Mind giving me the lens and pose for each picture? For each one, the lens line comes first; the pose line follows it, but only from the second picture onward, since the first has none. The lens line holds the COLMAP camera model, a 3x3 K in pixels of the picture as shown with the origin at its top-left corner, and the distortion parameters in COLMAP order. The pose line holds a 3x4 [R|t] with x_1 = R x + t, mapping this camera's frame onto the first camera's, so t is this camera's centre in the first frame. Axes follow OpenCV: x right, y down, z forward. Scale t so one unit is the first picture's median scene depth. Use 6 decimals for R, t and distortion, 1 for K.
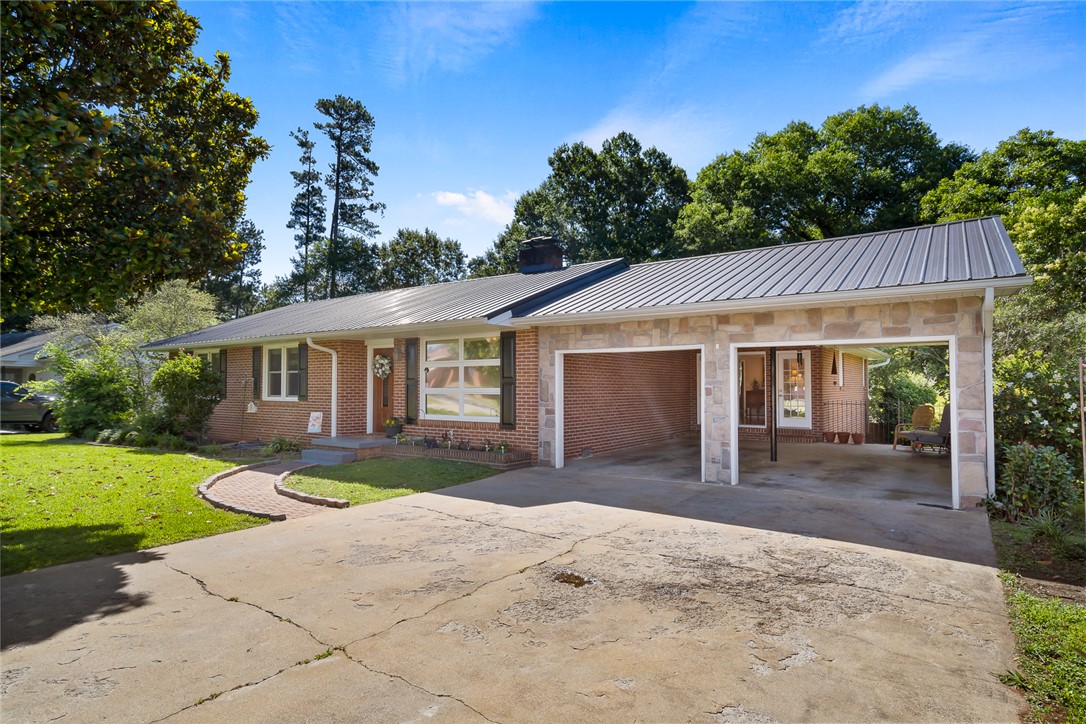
lens RADIAL K [[574.4, 0, 543.3], [0, 574.4, 373.3], [0, 0, 1]] dist [-0.000389, 0.001664]
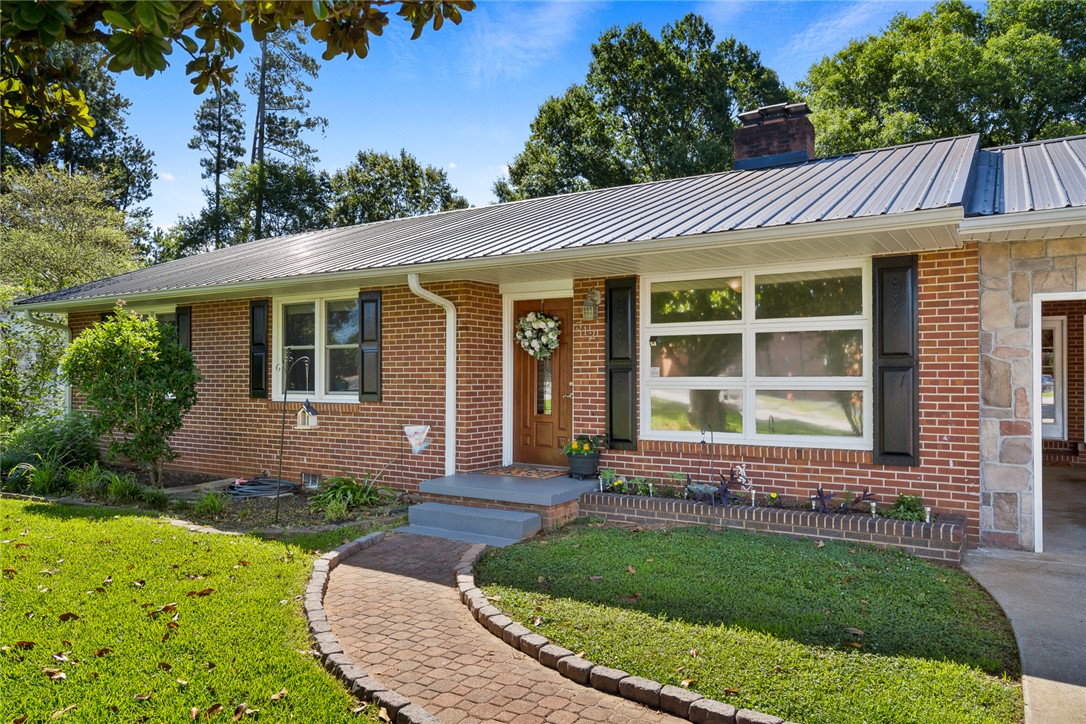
lens RADIAL K [[732.7, 0, 544.5], [0, 732.7, 369.1], [0, 0, 1]] dist [0.012774, -0.004849]
pose [[0.998133, -0.000865, 0.061076, -0.111476], [-0.000067, 0.999884, 0.015250, 0.003038], [-0.061082, -0.015226, 0.998017, 0.122576]]
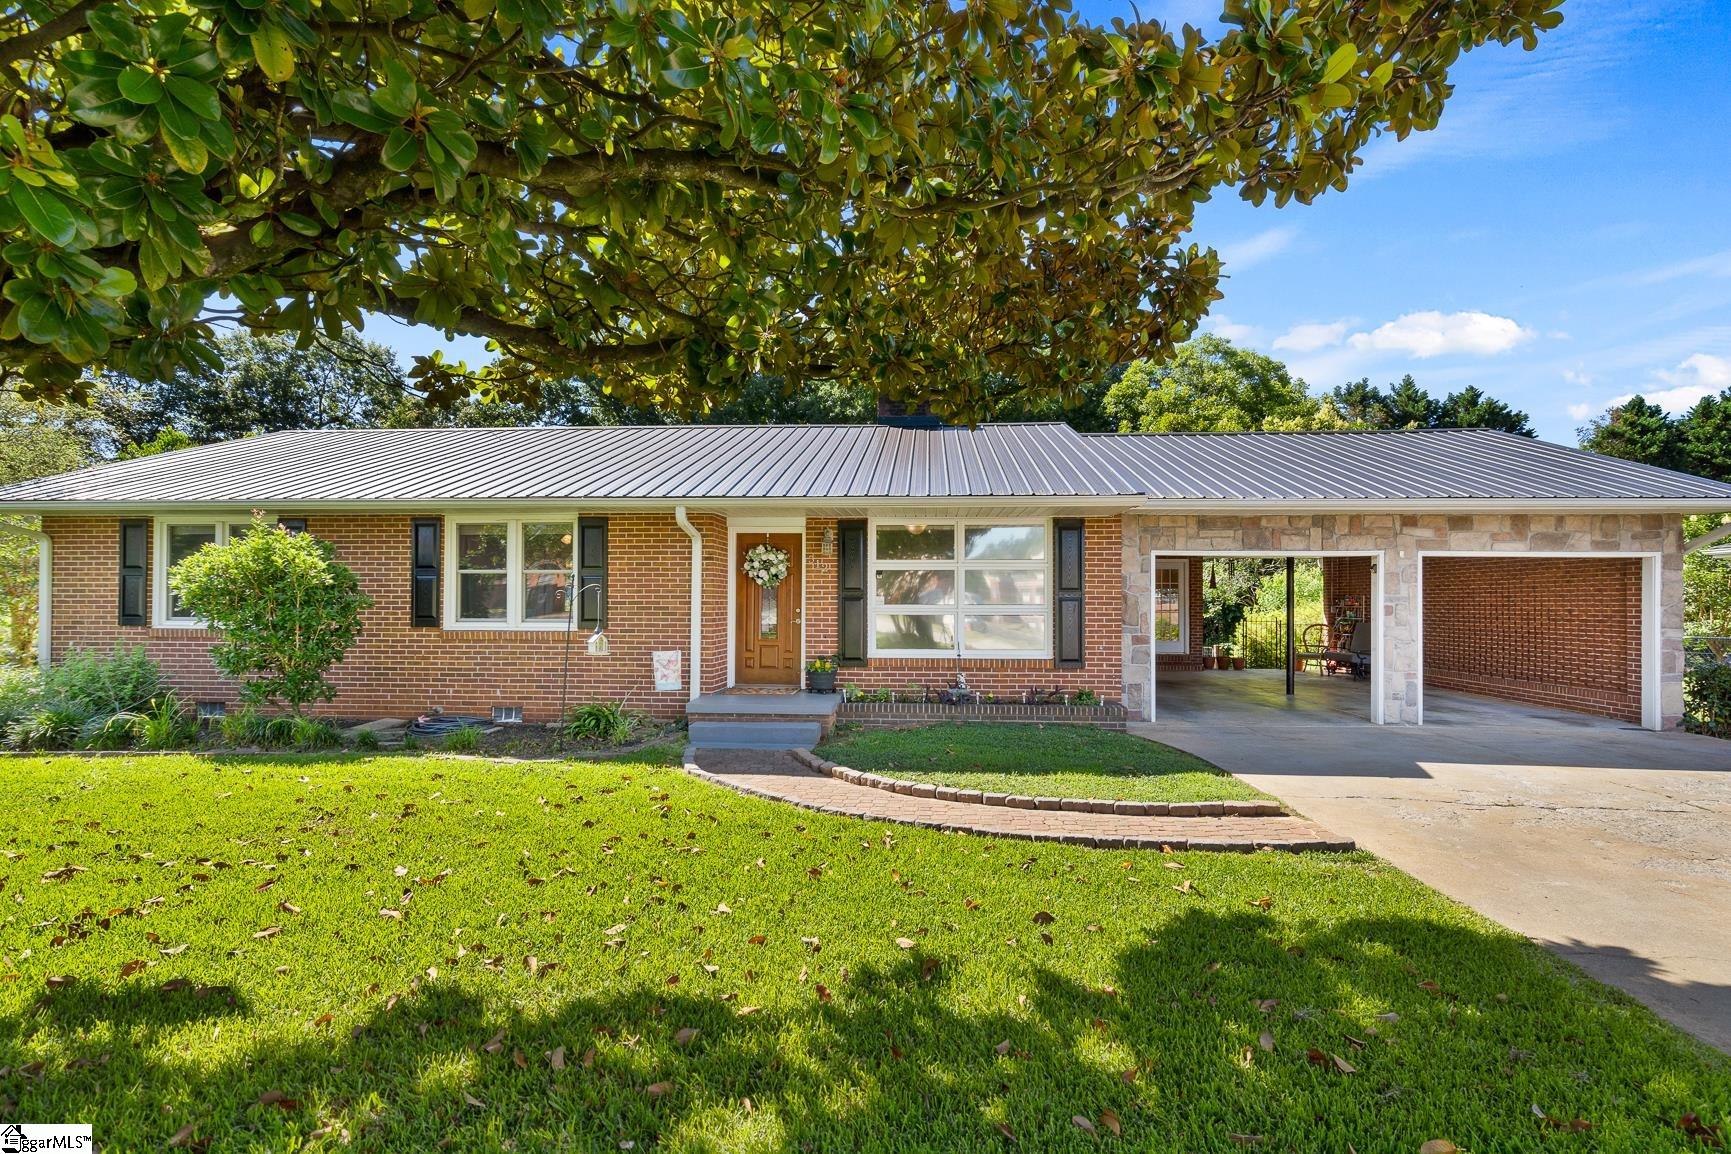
lens RADIAL K [[798.3, 0, 854.0], [0, 798.3, 601.2], [0, 0, 1]] dist [-0.005406, 0.000295]
pose [[0.859897, 0.003689, 0.510454, -0.213722], [-0.015490, 0.999702, 0.018870, 0.002275], [-0.510232, -0.024133, 0.859698, 0.101024]]
